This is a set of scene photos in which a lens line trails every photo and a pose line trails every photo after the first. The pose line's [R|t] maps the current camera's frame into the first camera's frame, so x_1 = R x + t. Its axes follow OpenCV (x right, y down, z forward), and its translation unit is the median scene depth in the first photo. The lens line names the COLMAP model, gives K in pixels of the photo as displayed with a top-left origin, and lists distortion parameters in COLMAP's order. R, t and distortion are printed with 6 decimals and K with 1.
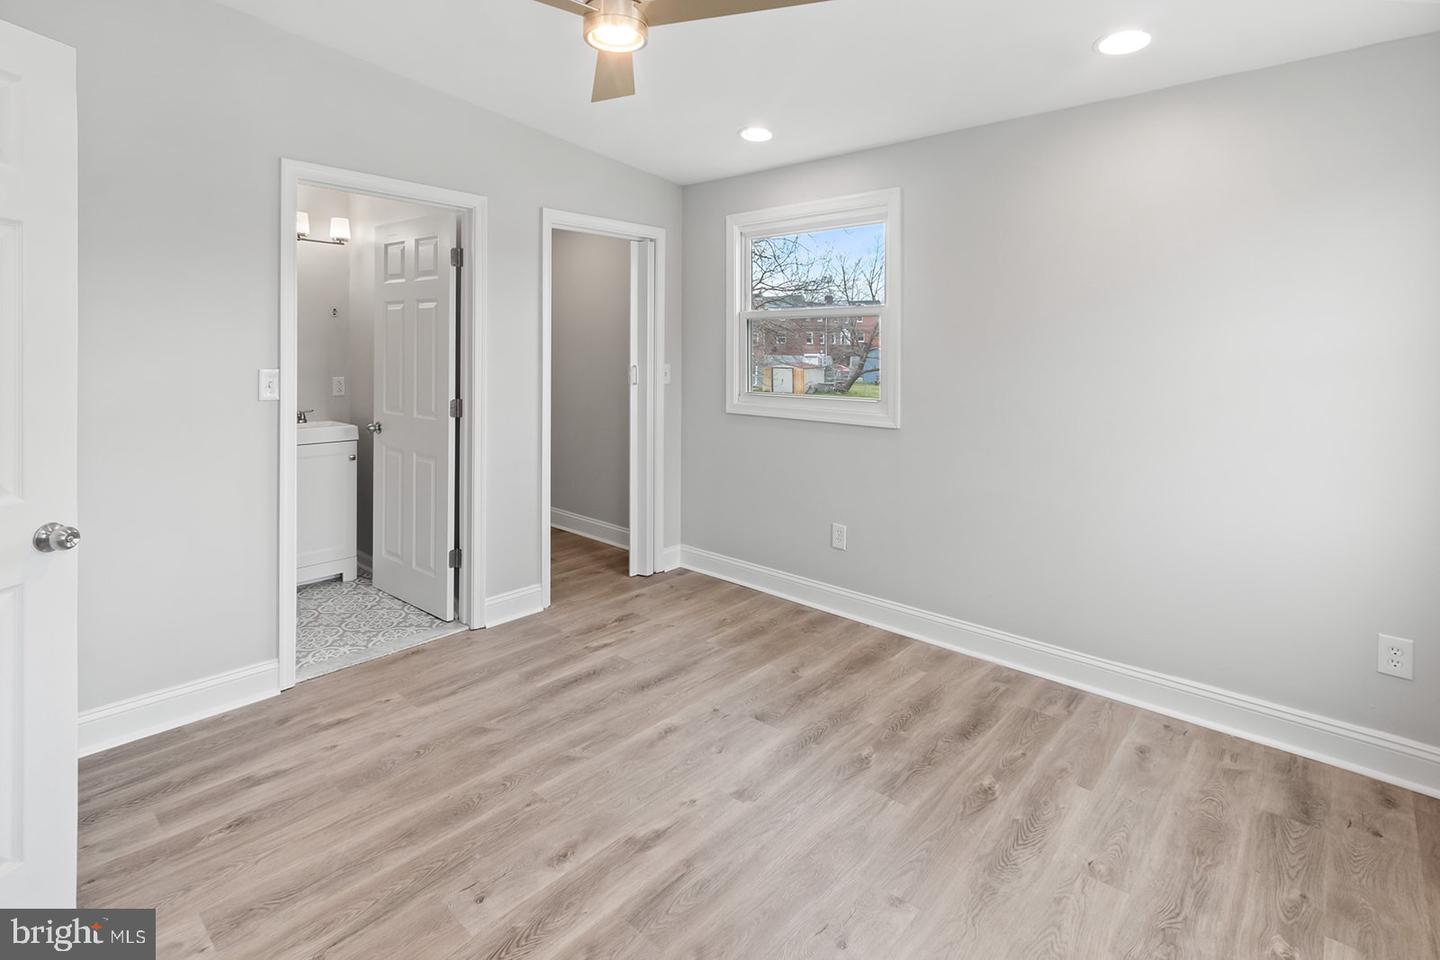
lens RADIAL K [[675.6, 0, 720.0], [0, 675.6, 480.0], [0, 0, 1]] dist [0.000411, 0.000042]
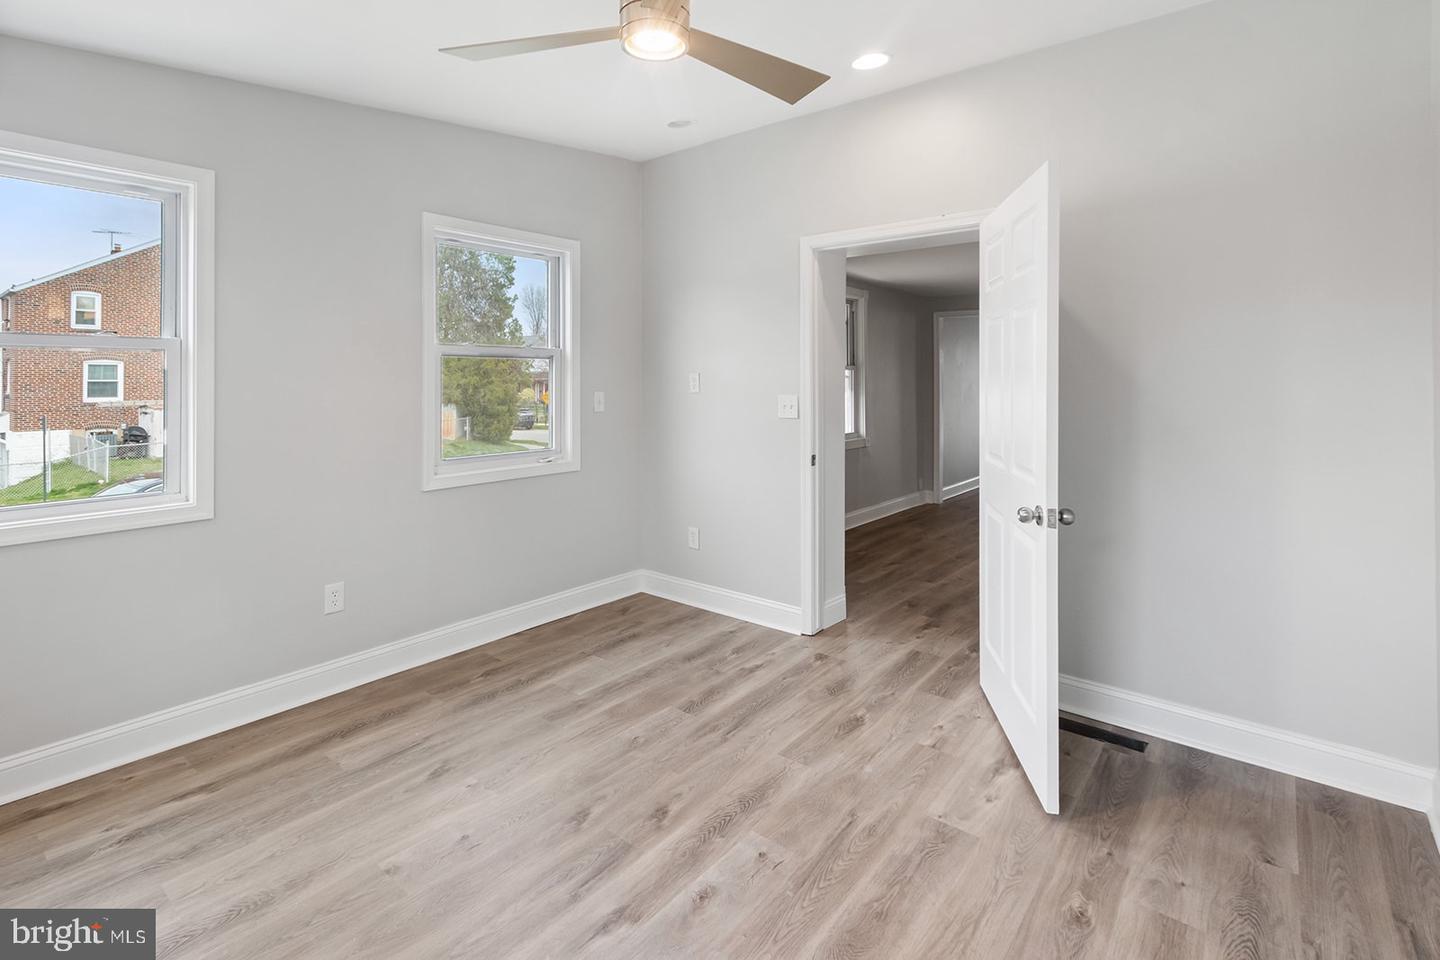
lens RADIAL K [[675.6, 0, 720.0], [0, 675.6, 480.0], [0, 0, 1]] dist [0.000411, 0.000042]
pose [[-0.998903, -0.006619, -0.046356, -0.211168], [-0.021996, 0.940267, 0.339725, -0.352170], [0.041339, 0.340372, -0.939382, 1.749775]]
